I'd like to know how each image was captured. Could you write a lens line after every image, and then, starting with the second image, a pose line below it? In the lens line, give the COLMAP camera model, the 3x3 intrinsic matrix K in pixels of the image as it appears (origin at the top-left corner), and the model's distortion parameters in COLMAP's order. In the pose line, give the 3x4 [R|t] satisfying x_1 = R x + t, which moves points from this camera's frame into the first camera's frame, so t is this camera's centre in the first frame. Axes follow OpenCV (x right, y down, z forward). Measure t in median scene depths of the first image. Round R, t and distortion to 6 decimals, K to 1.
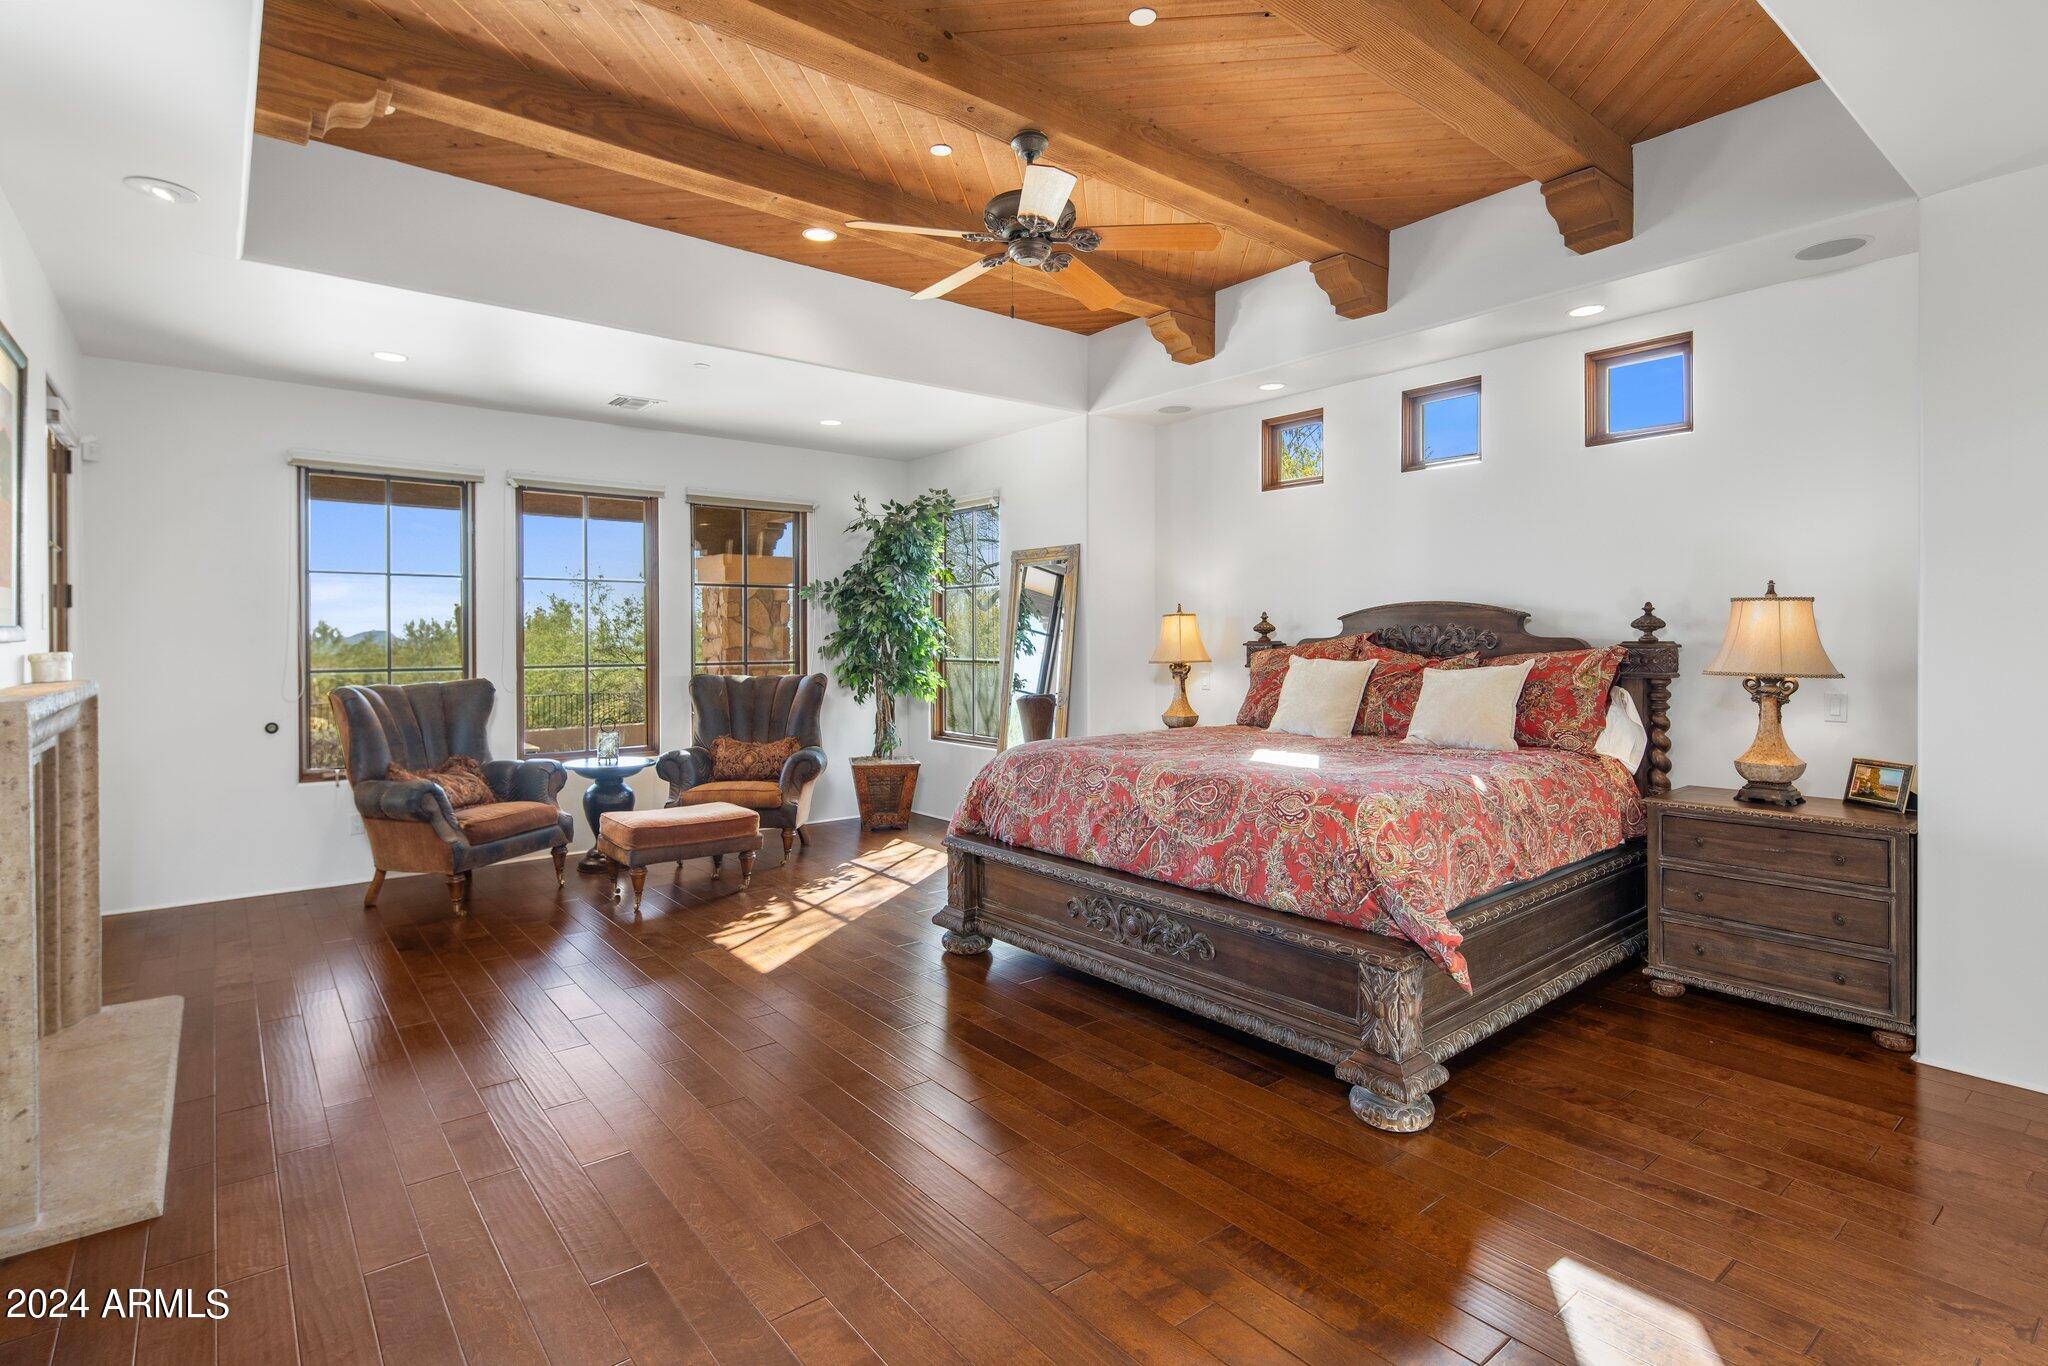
lens RADIAL K [[991.0, 0, 1019.2], [0, 991.0, 631.2], [0, 0, 1]] dist [0.001618, -0.000910]
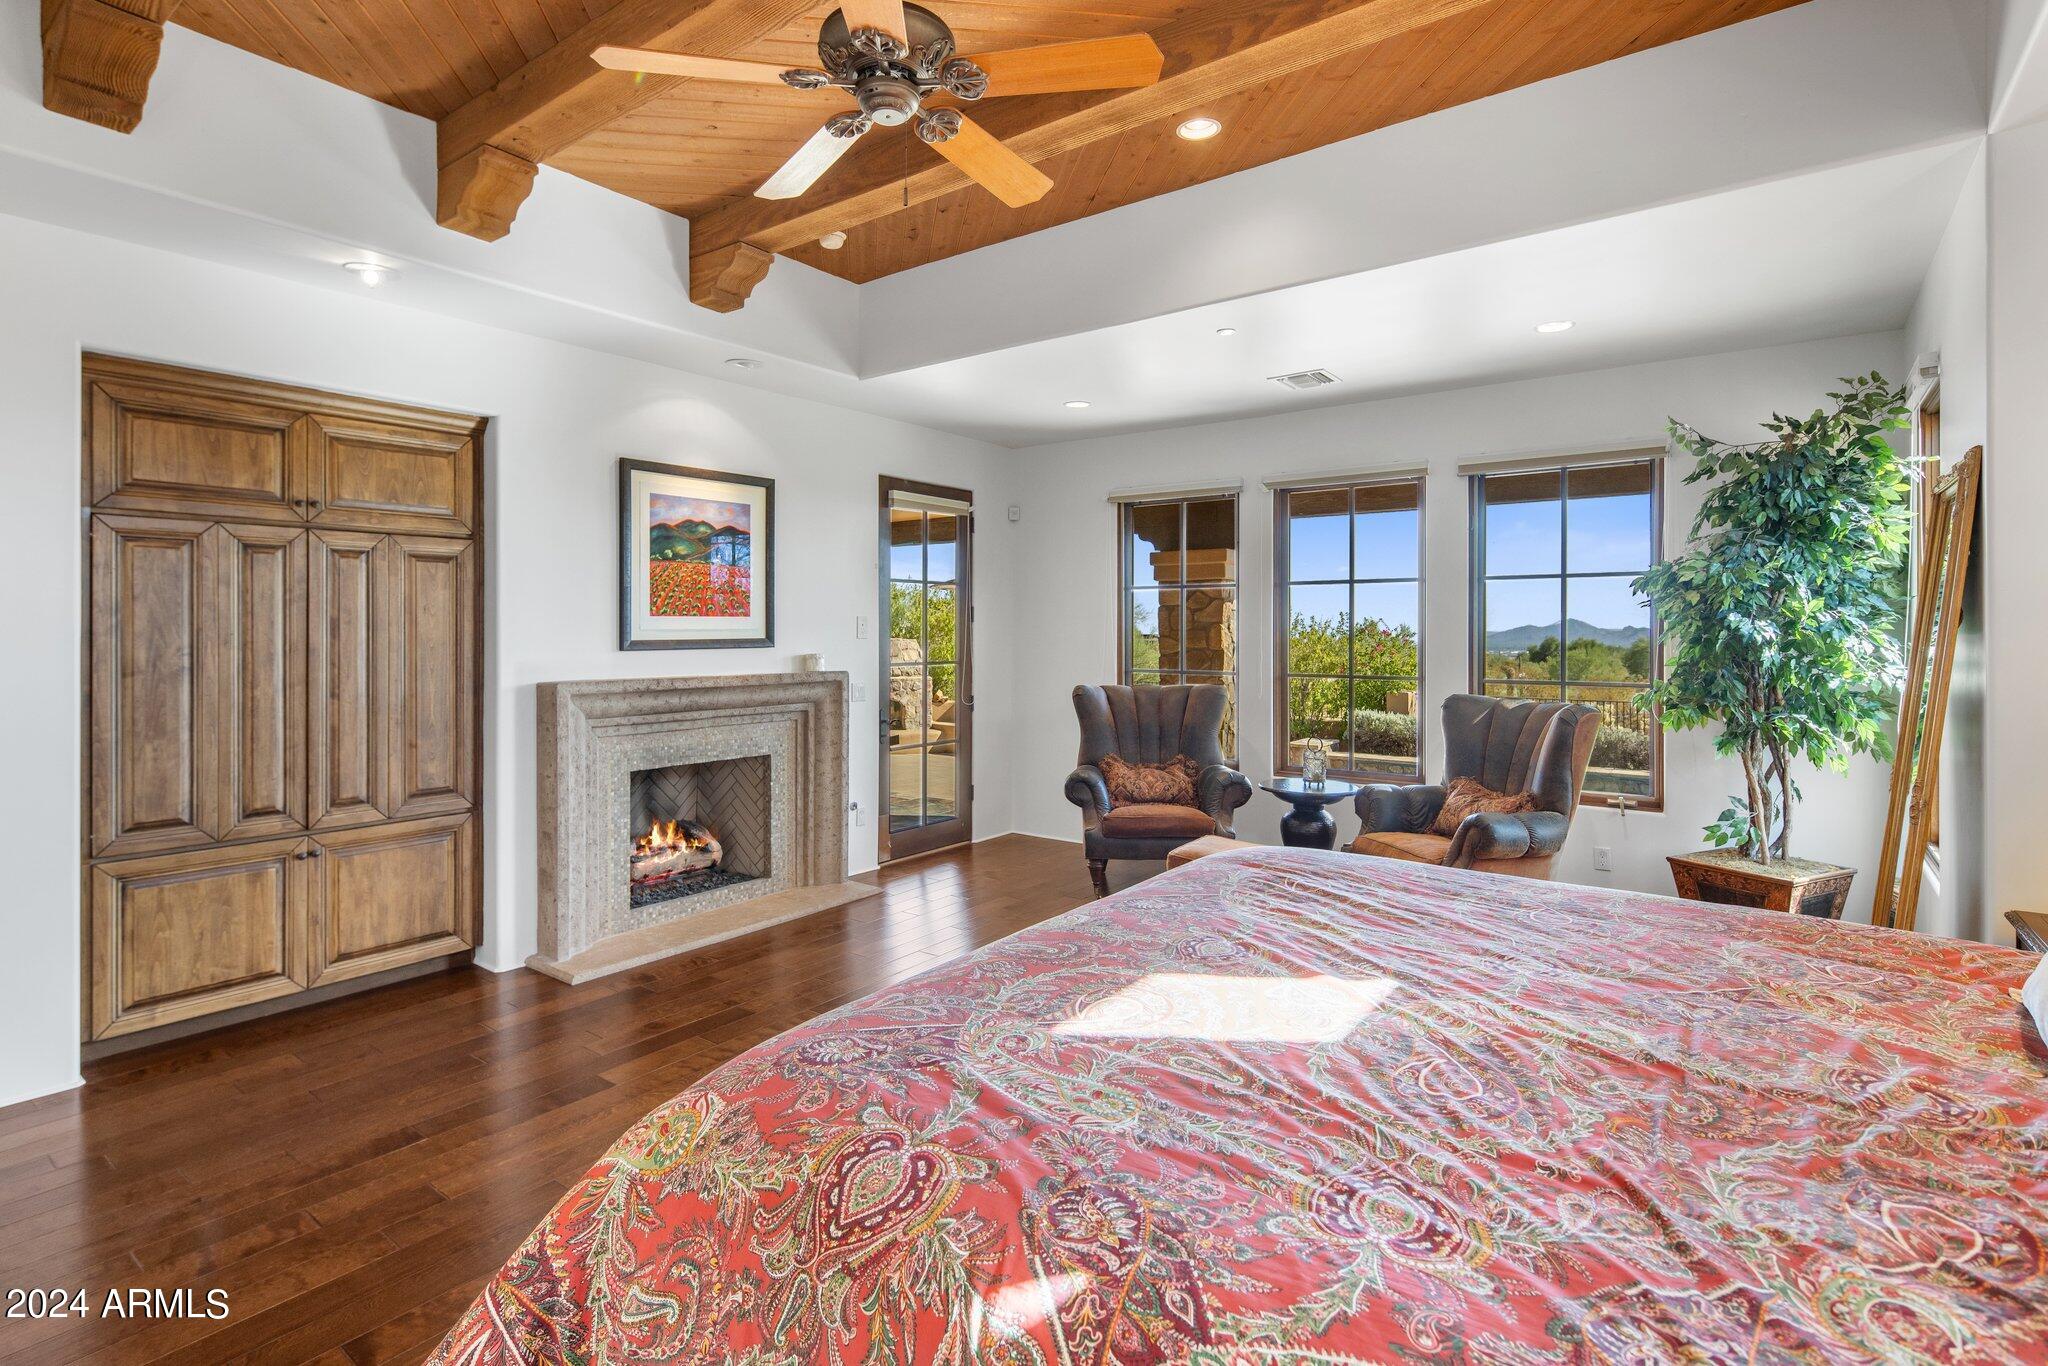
lens RADIAL K [[991.0, 0, 1019.2], [0, 991.0, 631.2], [0, 0, 1]] dist [0.001618, -0.000910]
pose [[0.255832, 0.005411, -0.966706, 0.315644], [0.003487, 0.999973, 0.006520, -0.011160], [0.966715, -0.005039, 0.255806, 0.422328]]
